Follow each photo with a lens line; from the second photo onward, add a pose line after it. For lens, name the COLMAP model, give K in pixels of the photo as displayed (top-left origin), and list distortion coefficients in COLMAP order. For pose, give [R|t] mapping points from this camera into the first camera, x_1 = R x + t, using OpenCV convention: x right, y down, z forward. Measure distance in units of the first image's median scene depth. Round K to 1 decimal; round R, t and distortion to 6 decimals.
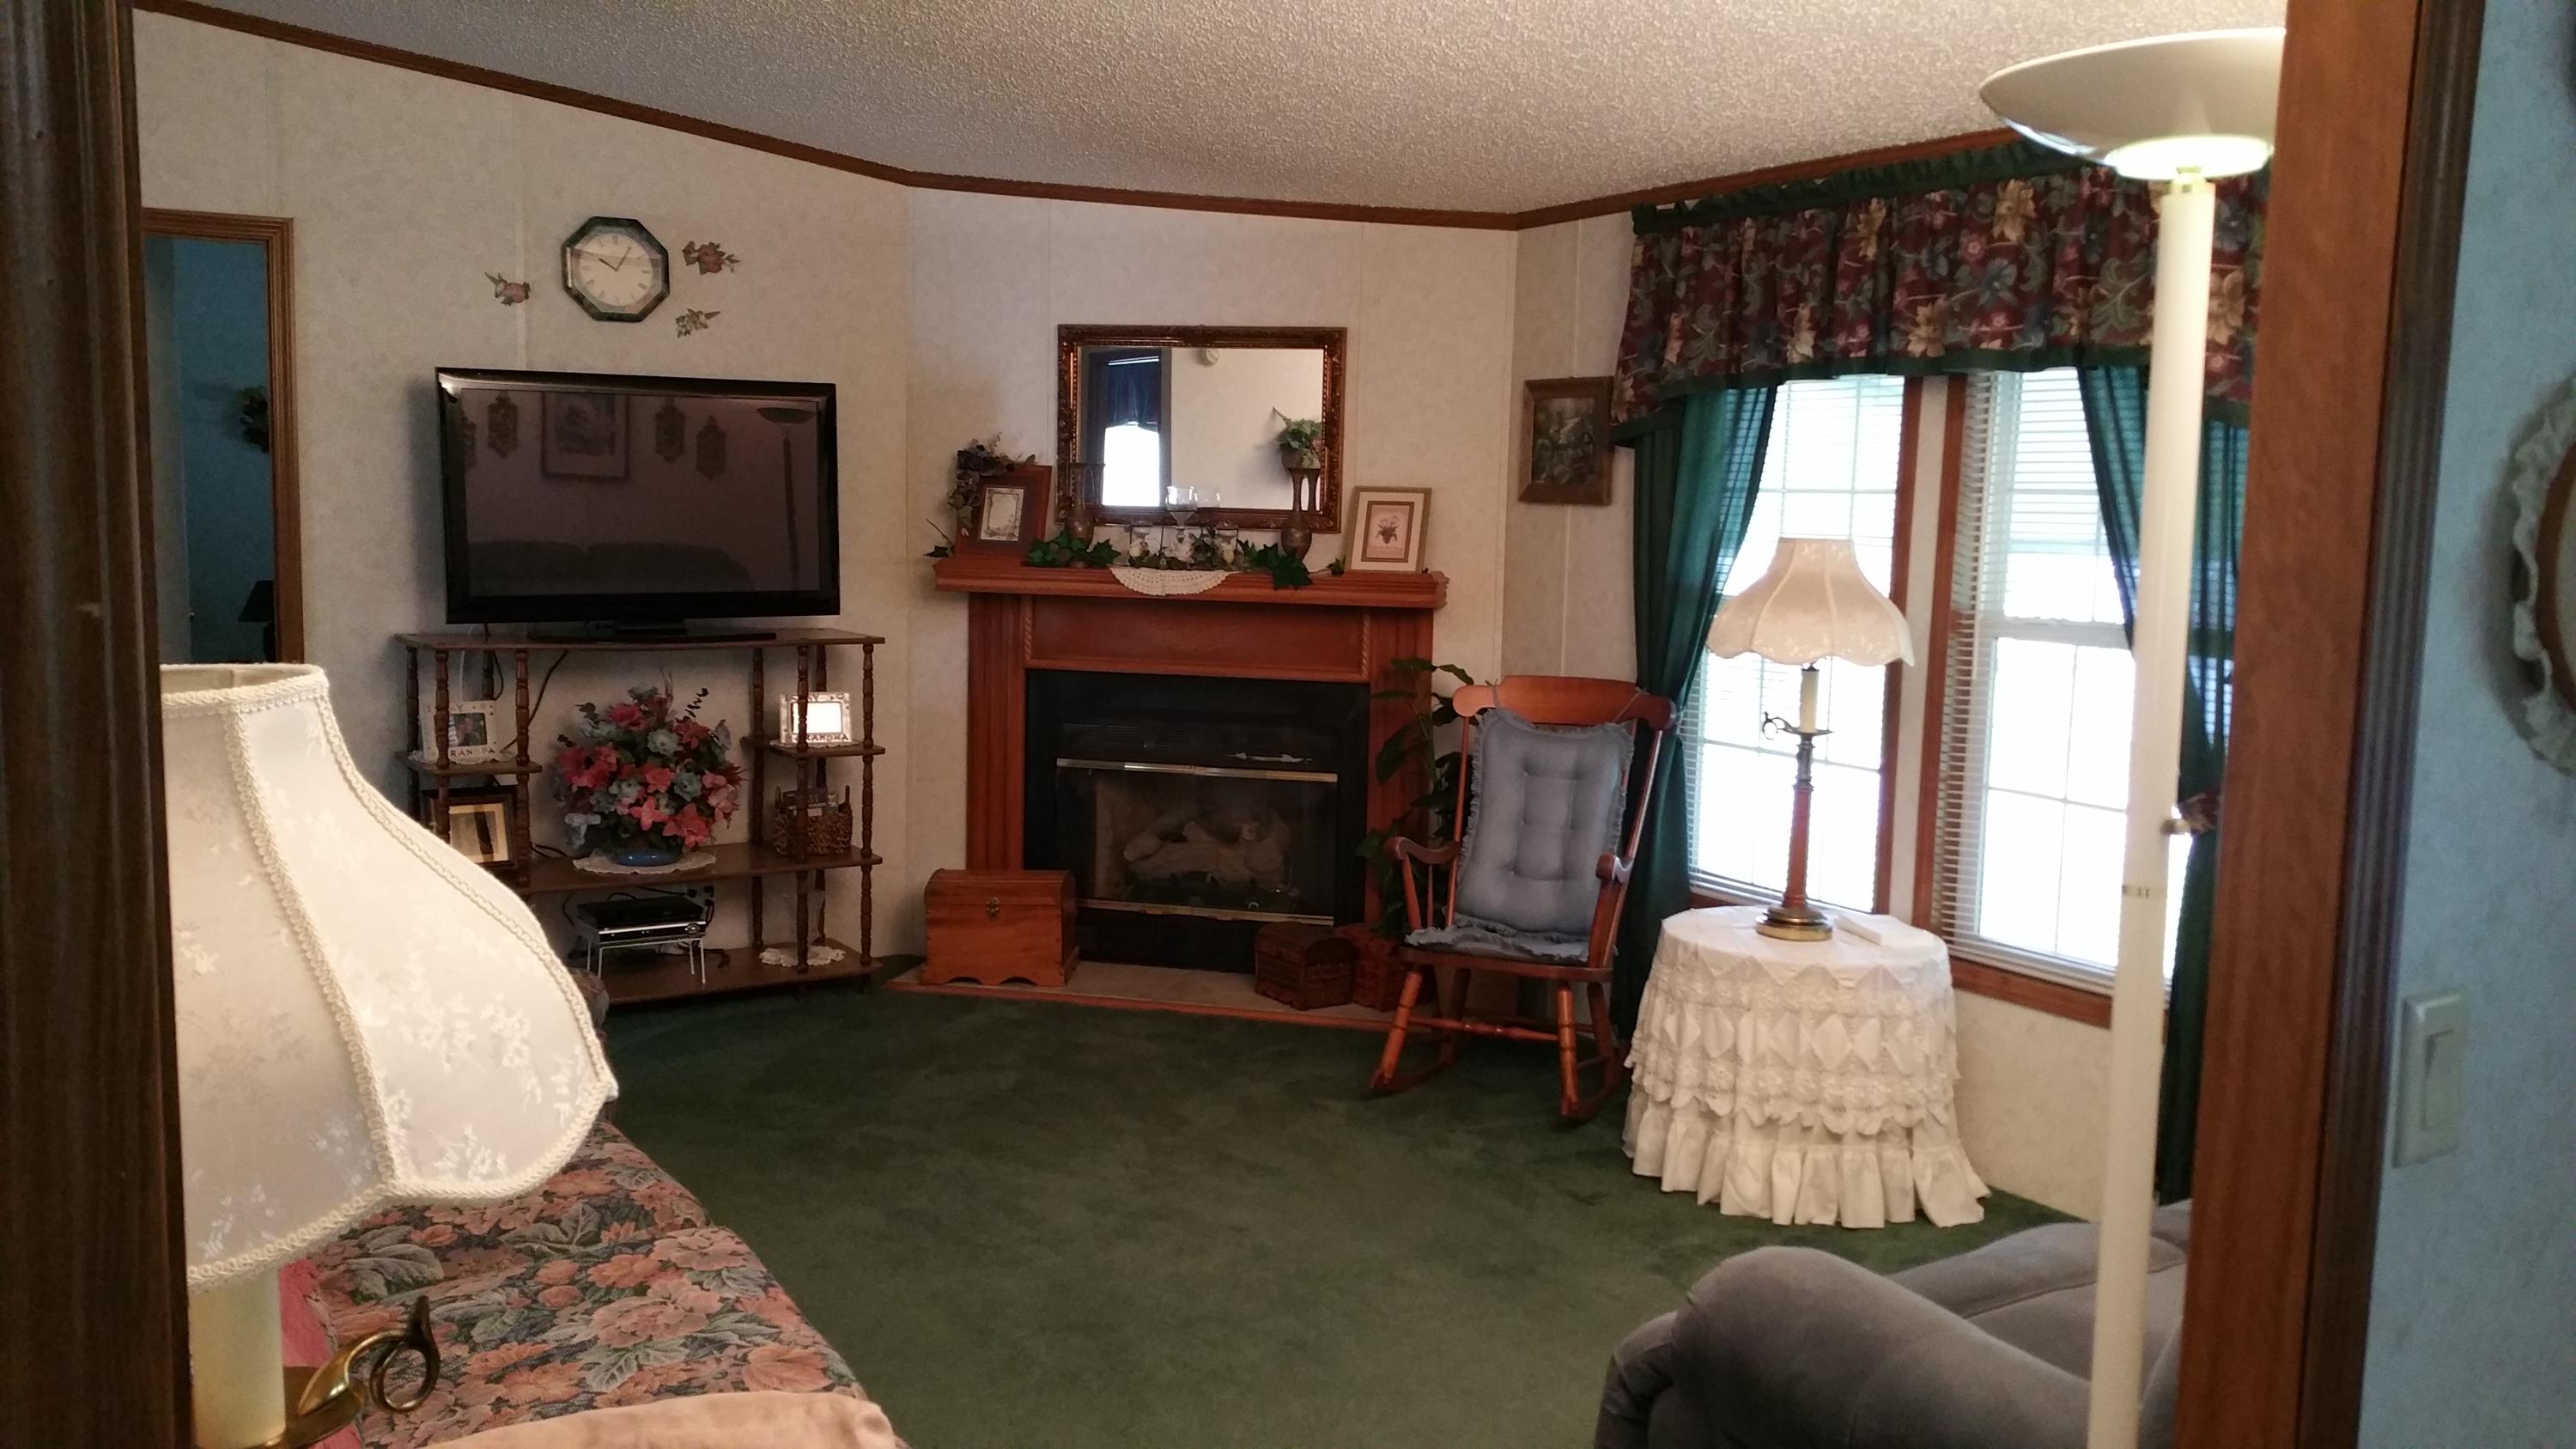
lens RADIAL K [[2170.9, 0, 1270.7], [0, 2170.9, 725.8], [0, 0, 1]] dist [0.048622, -0.020759]
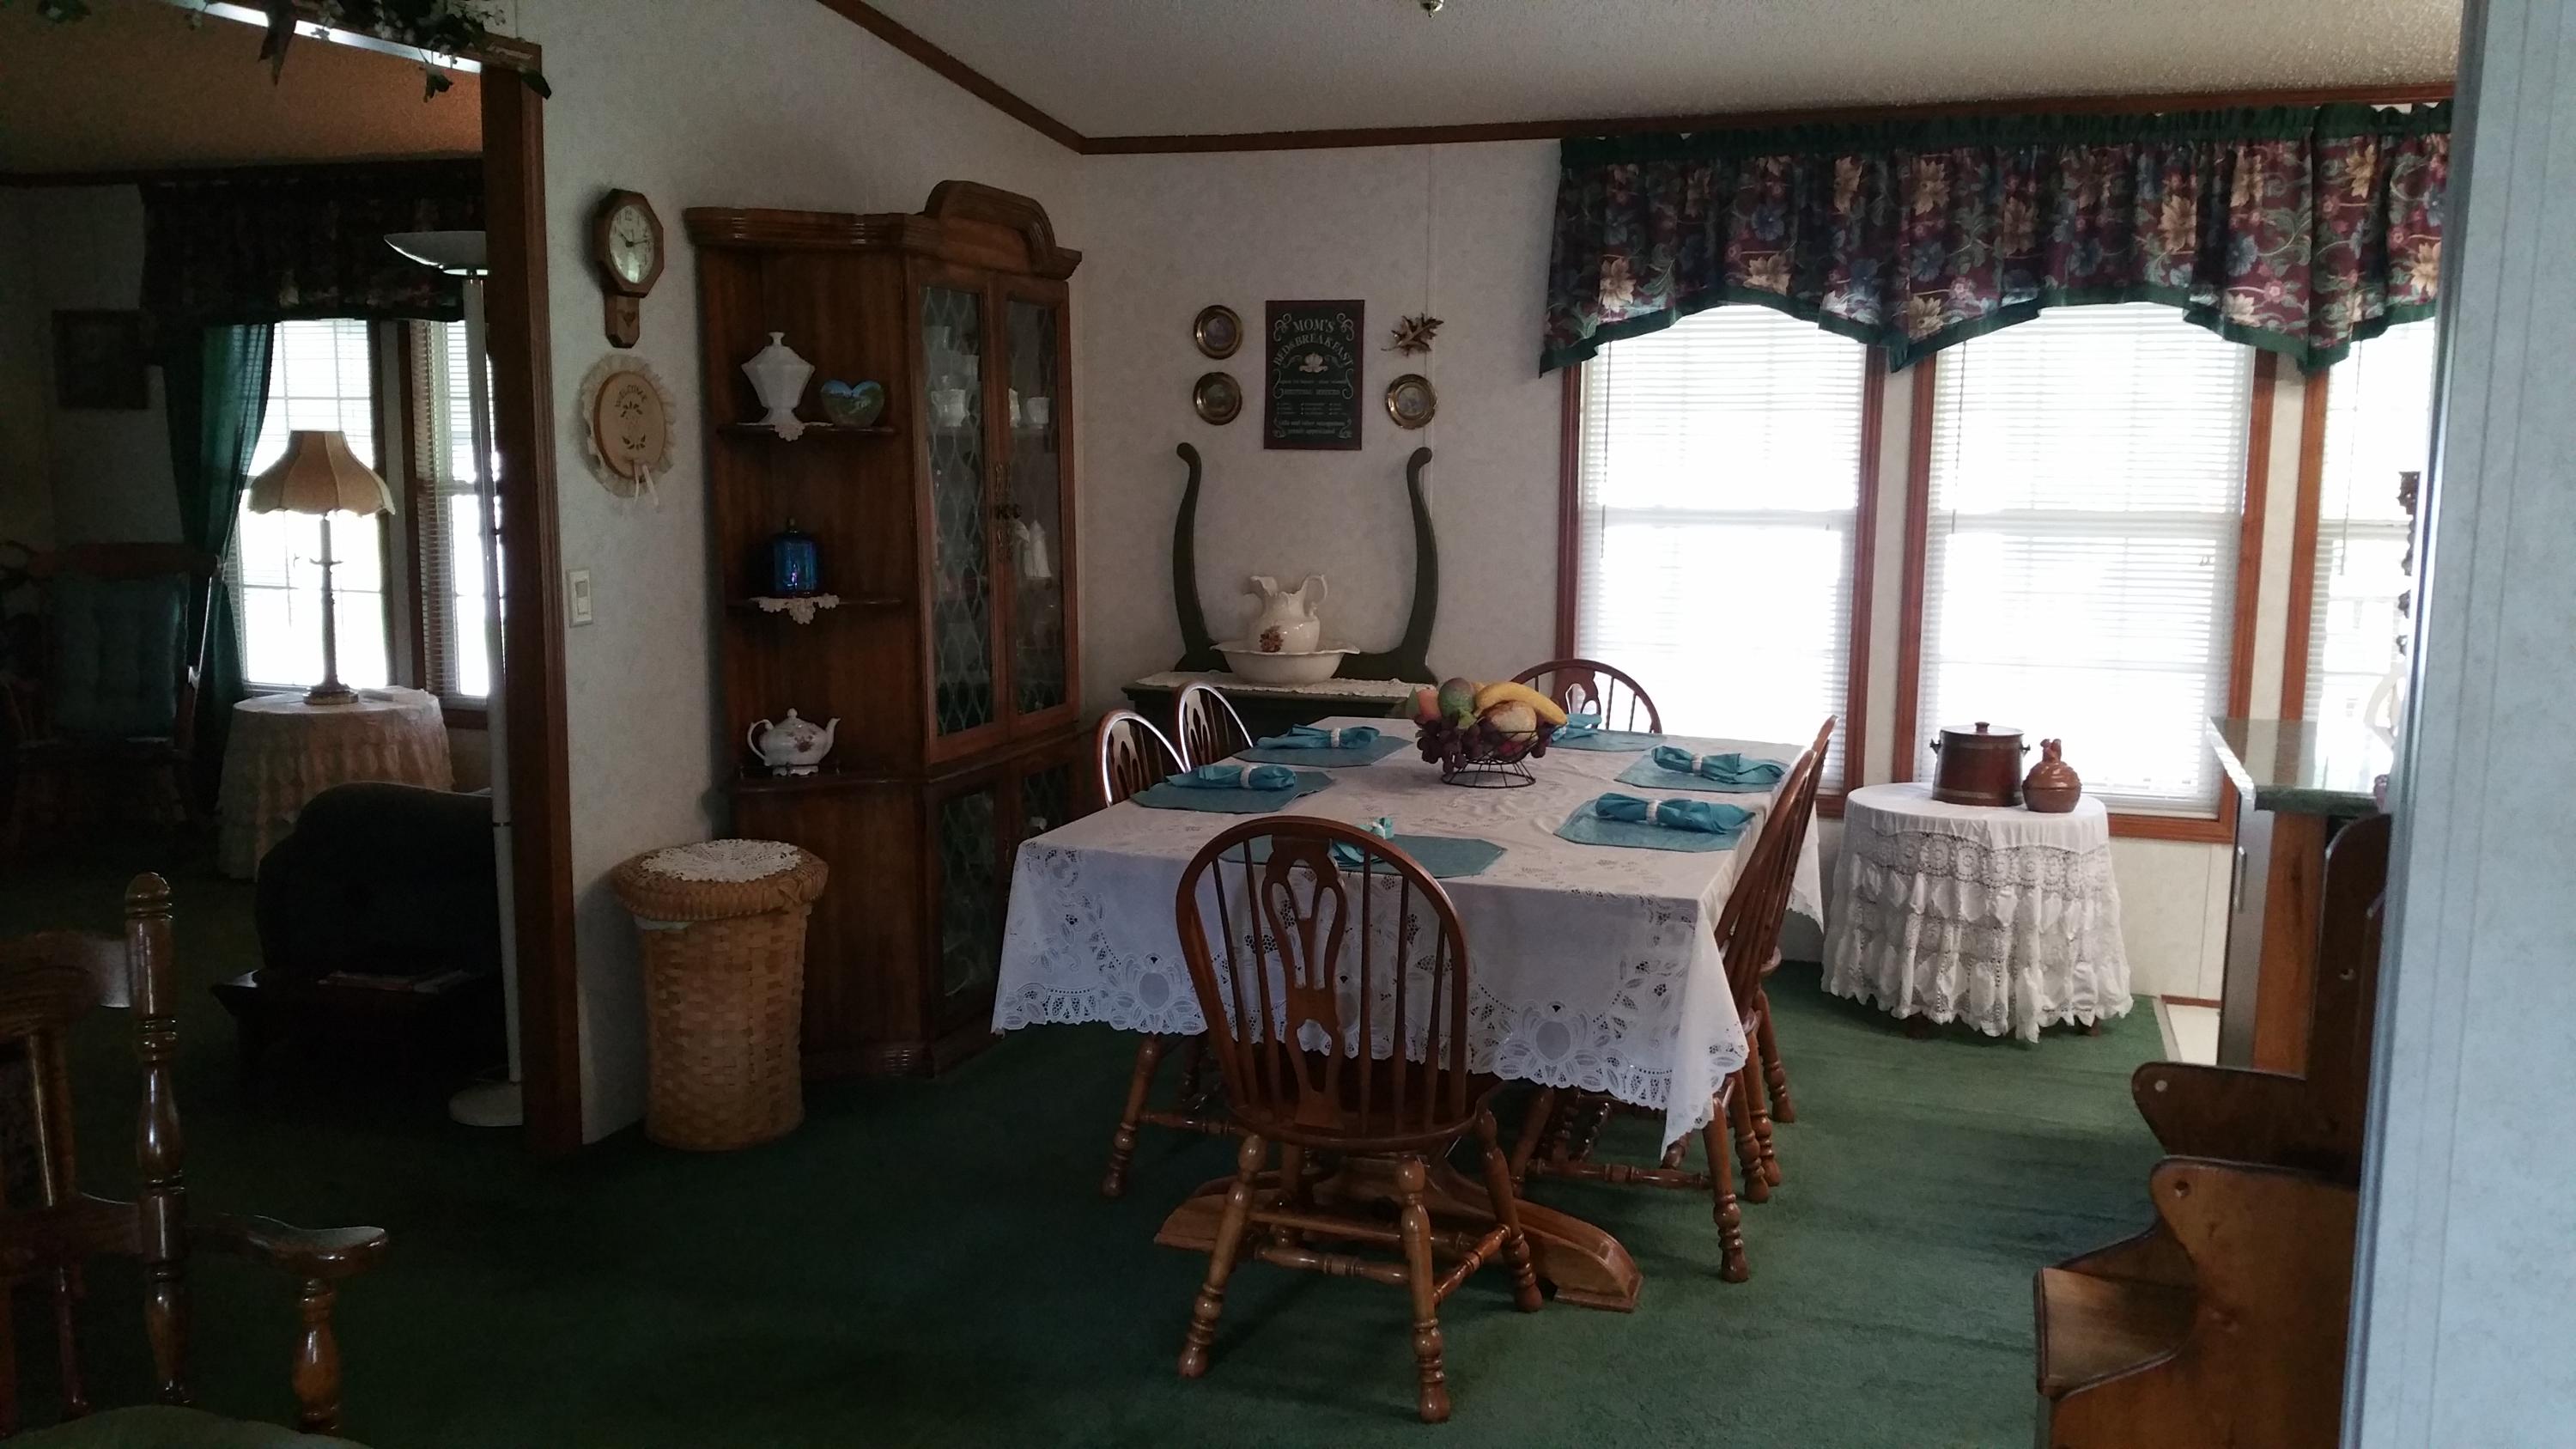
lens RADIAL K [[2170.9, 0, 1271.7], [0, 2170.9, 738.7], [0, 0, 1]] dist [0.048622, -0.020759]
pose [[0.787511, -0.106669, 0.606999, -0.156109], [0.076856, 0.994217, 0.075004, 0.056947], [-0.611490, -0.012415, 0.791155, -0.545847]]
